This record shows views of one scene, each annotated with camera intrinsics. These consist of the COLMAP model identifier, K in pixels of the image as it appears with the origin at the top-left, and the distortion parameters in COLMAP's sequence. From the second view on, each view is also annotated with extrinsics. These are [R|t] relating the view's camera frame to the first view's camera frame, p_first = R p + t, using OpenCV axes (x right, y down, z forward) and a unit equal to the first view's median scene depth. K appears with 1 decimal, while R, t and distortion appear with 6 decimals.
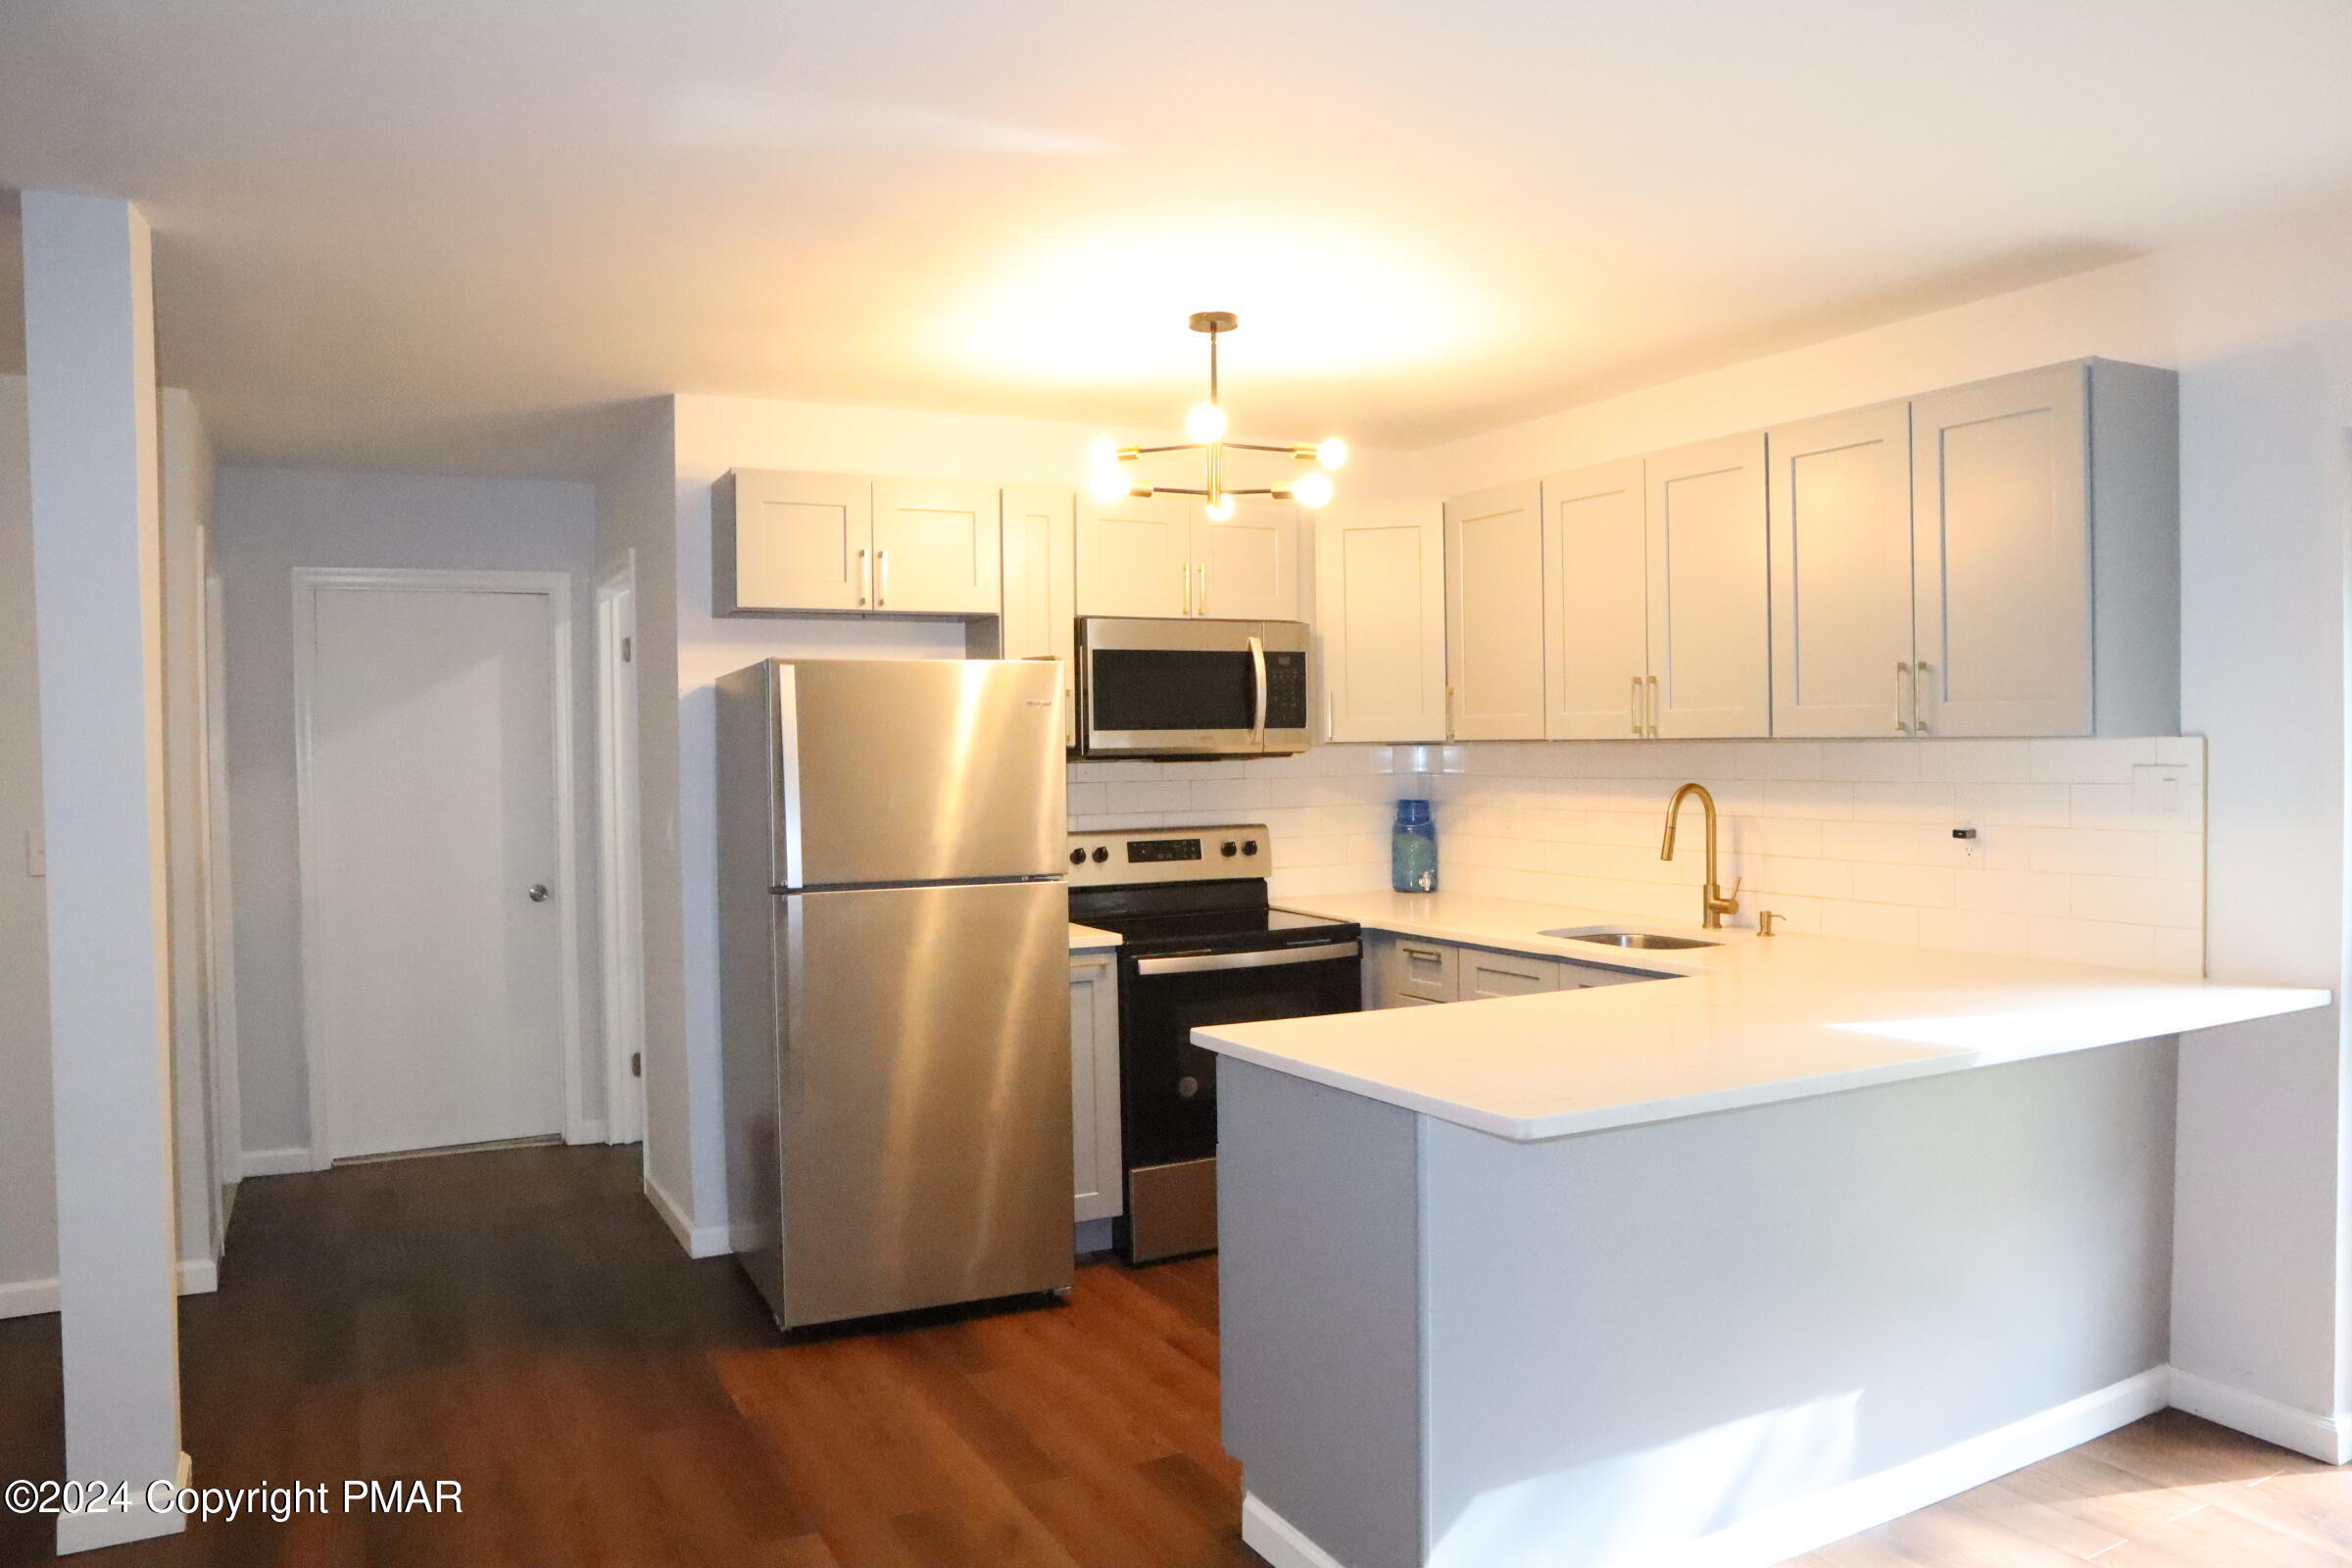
lens RADIAL K [[1687.2, 0, 1185.8], [0, 1687.2, 790.8], [0, 0, 1]] dist [-0.081647, 0.010232]
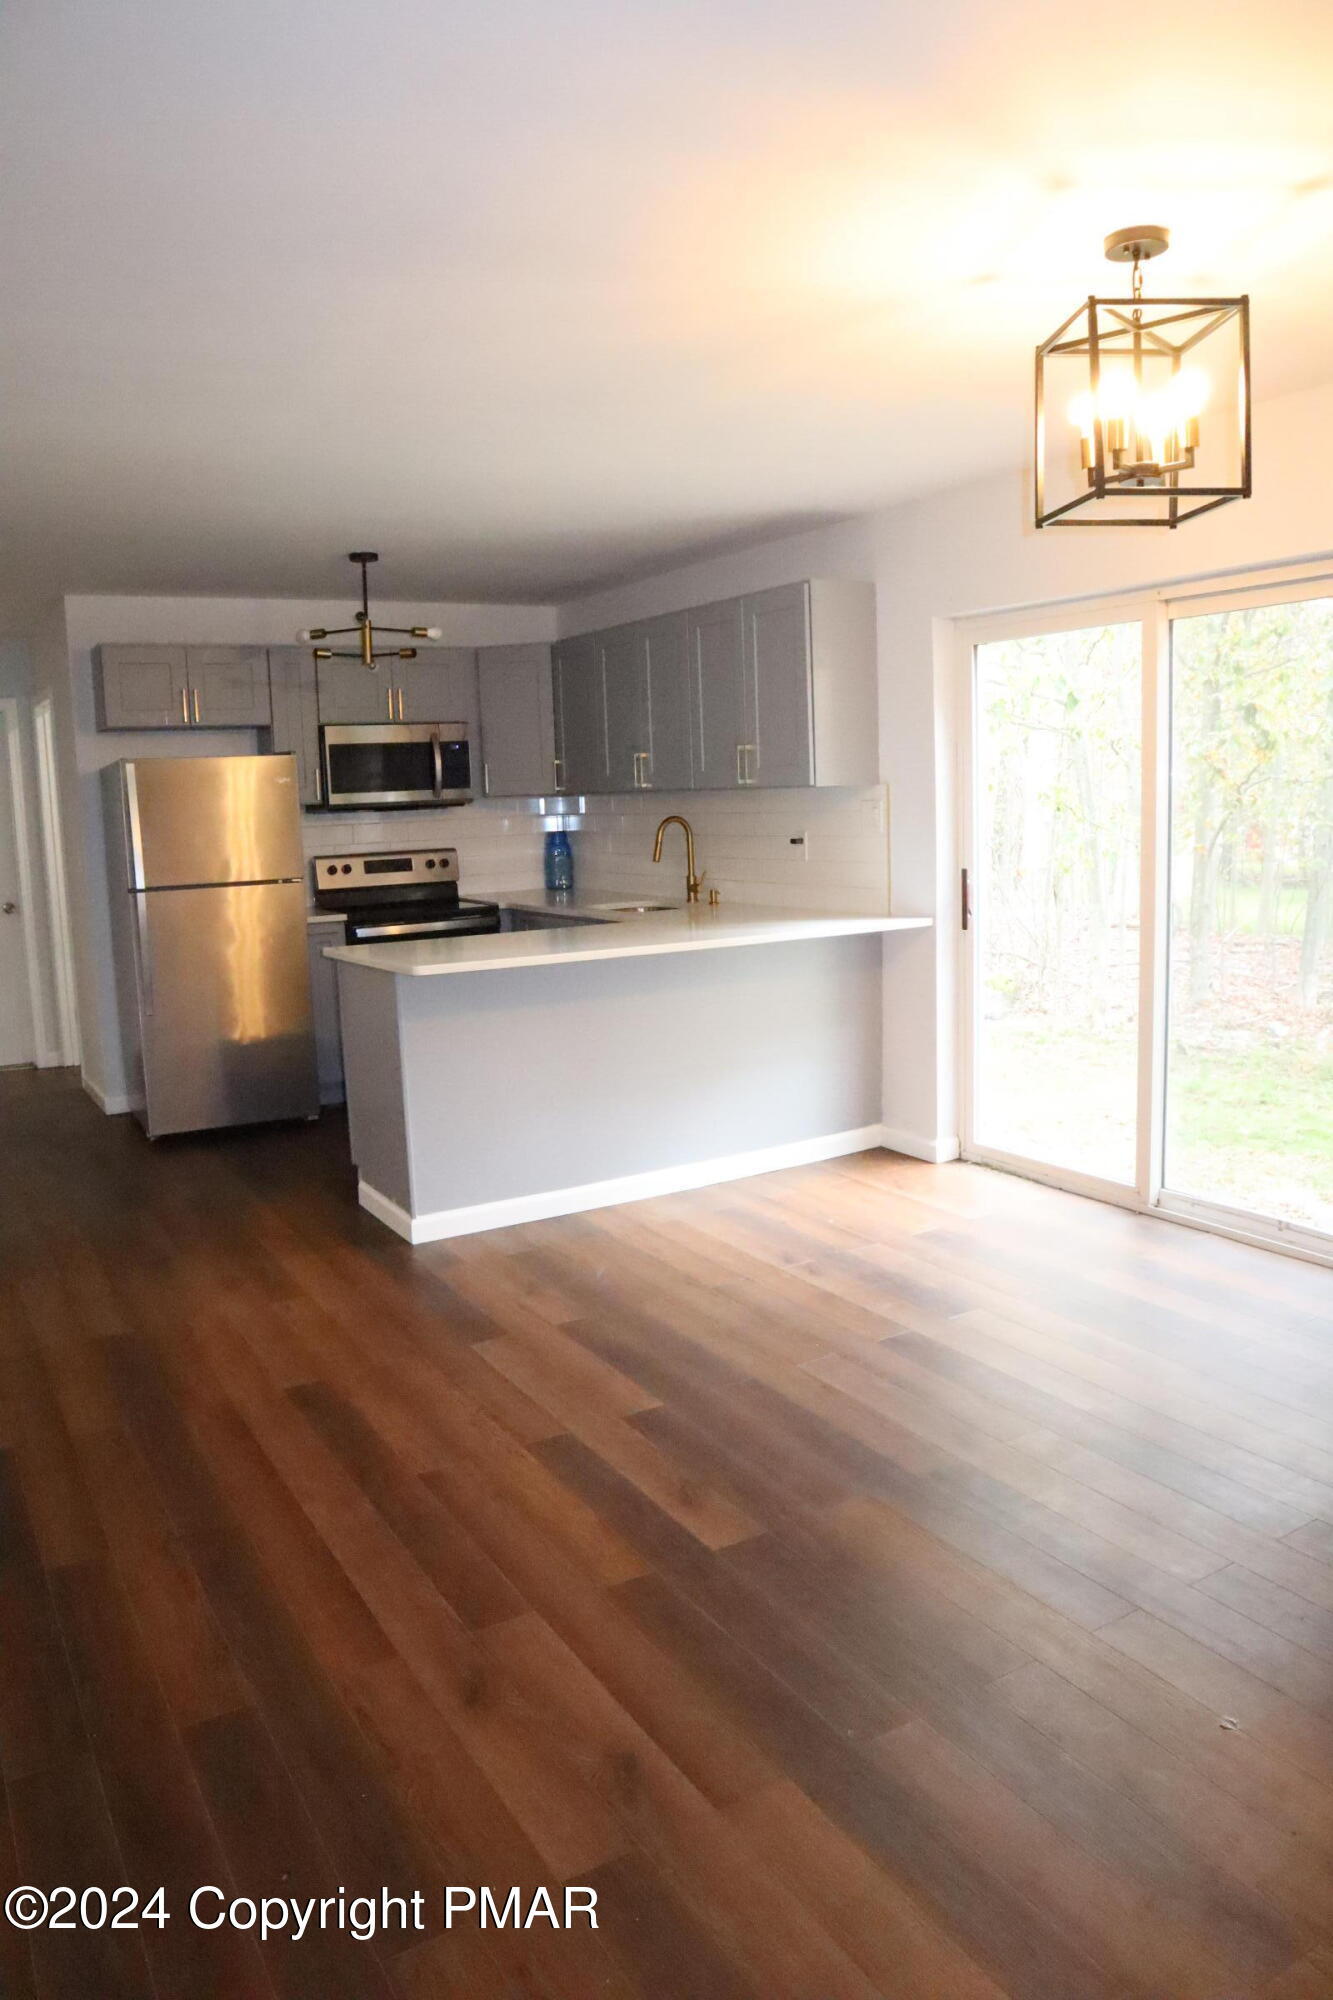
lens RADIAL K [[1434.7, 0, 660.6], [0, 1434.7, 994.8], [0, 0, 1]] dist [-0.081647, 0.010232]
pose [[0.998827, -0.028924, 0.038846, 0.199168], [0.024377, 0.993317, 0.112811, 0.010090], [-0.041849, -0.111732, 0.992857, -0.409730]]
